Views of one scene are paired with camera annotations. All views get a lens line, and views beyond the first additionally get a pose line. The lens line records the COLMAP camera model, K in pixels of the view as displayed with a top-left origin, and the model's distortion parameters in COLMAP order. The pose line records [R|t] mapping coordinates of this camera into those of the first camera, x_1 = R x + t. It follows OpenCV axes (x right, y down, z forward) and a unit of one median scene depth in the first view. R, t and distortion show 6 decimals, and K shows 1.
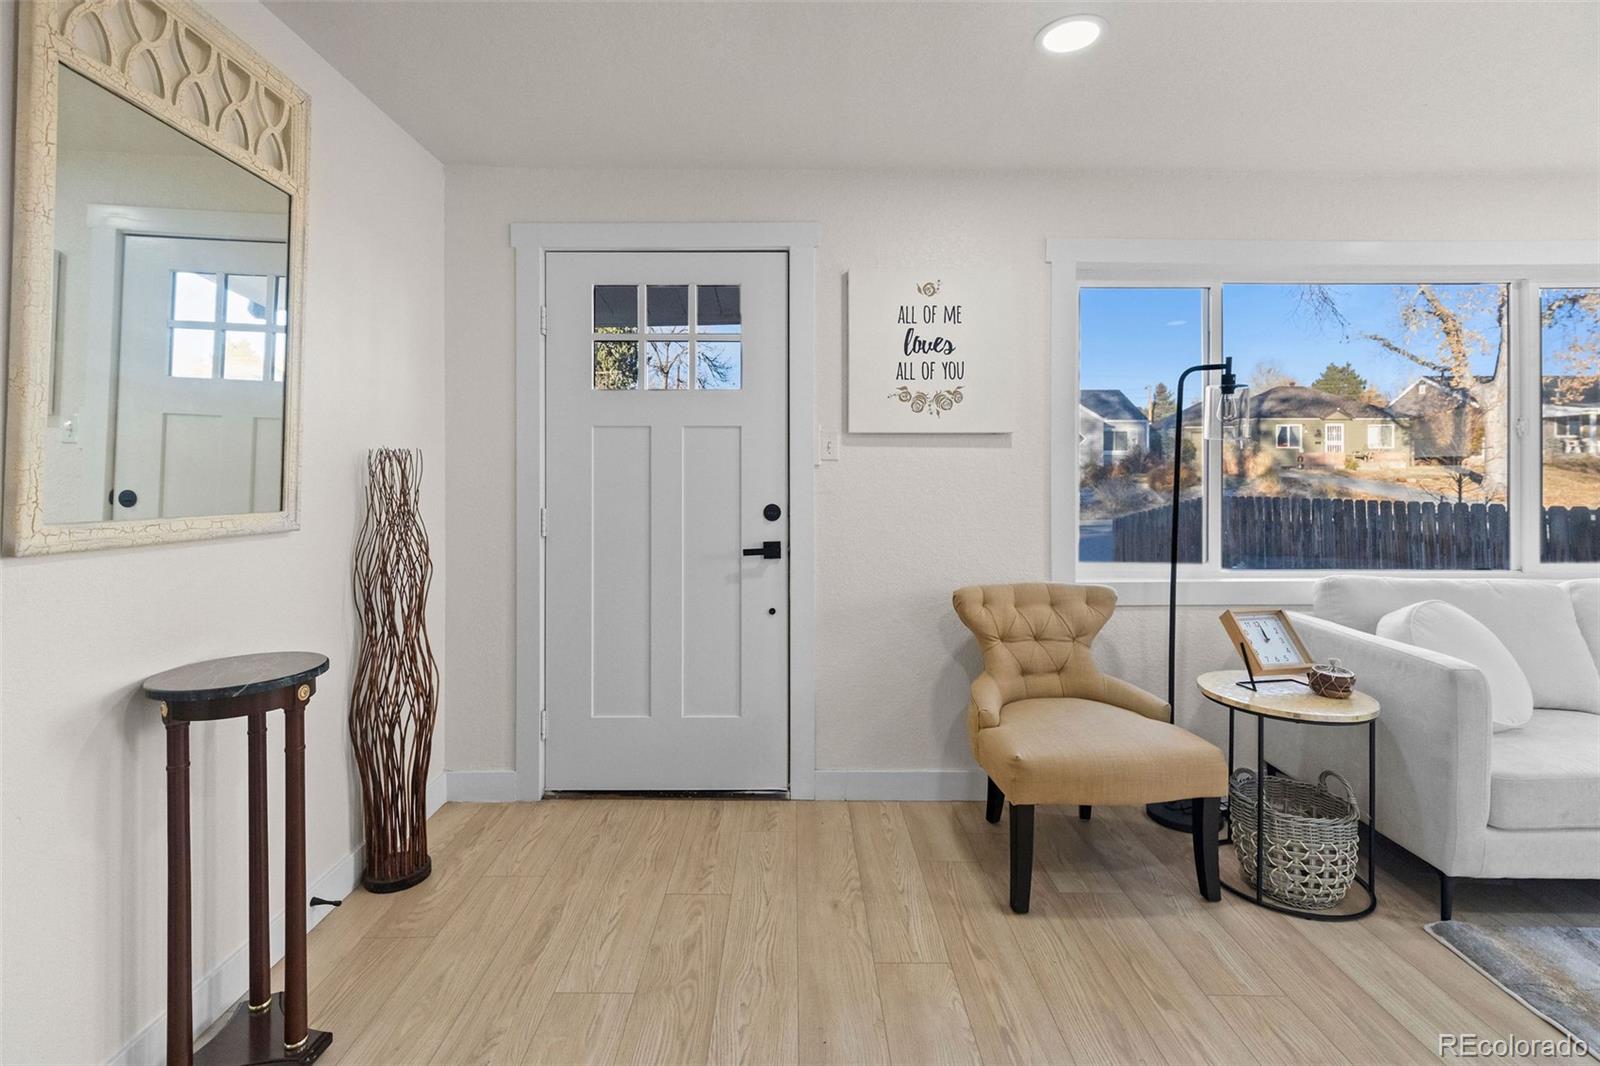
lens RADIAL K [[730.1, 0, 832.7], [0, 730.1, 467.6], [0, 0, 1]] dist [0.002546, -0.000177]
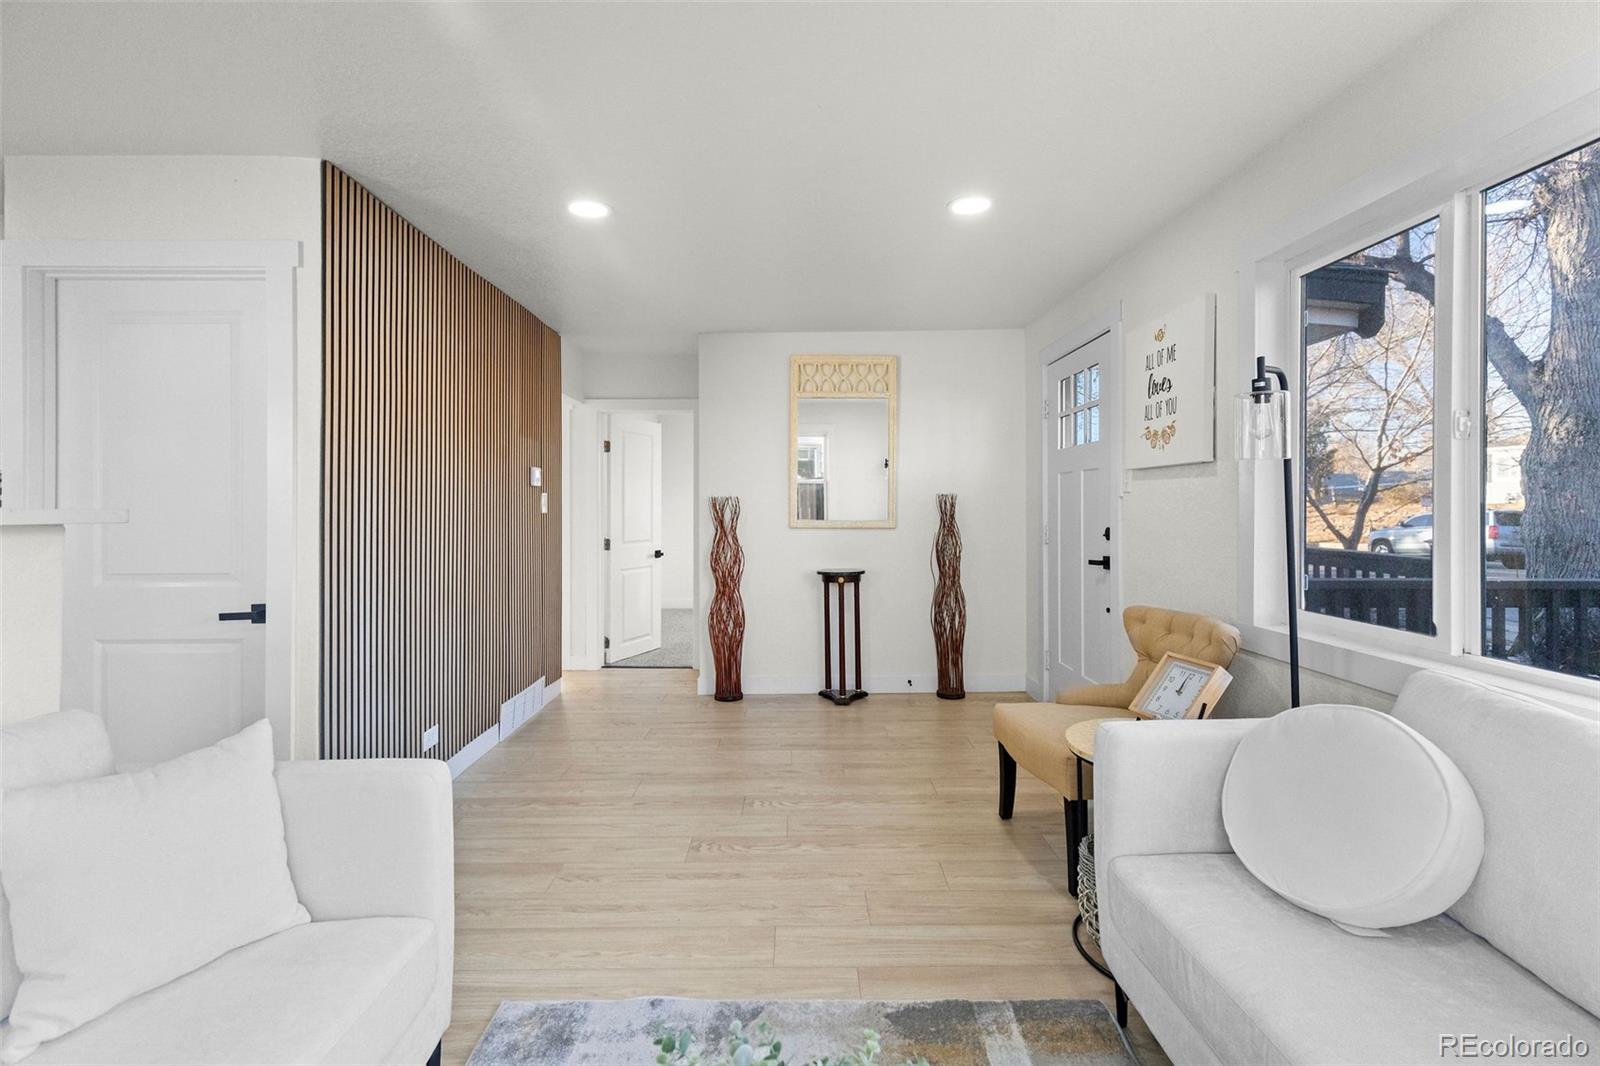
lens RADIAL K [[730.1, 0, 797.6], [0, 730.1, 507.7], [0, 0, 1]] dist [0.002546, -0.000177]
pose [[0.011789, -0.001500, -0.999929, 1.226066], [-0.007446, 0.999971, -0.001588, 0.021261], [0.999903, 0.007464, 0.011778, 0.442771]]
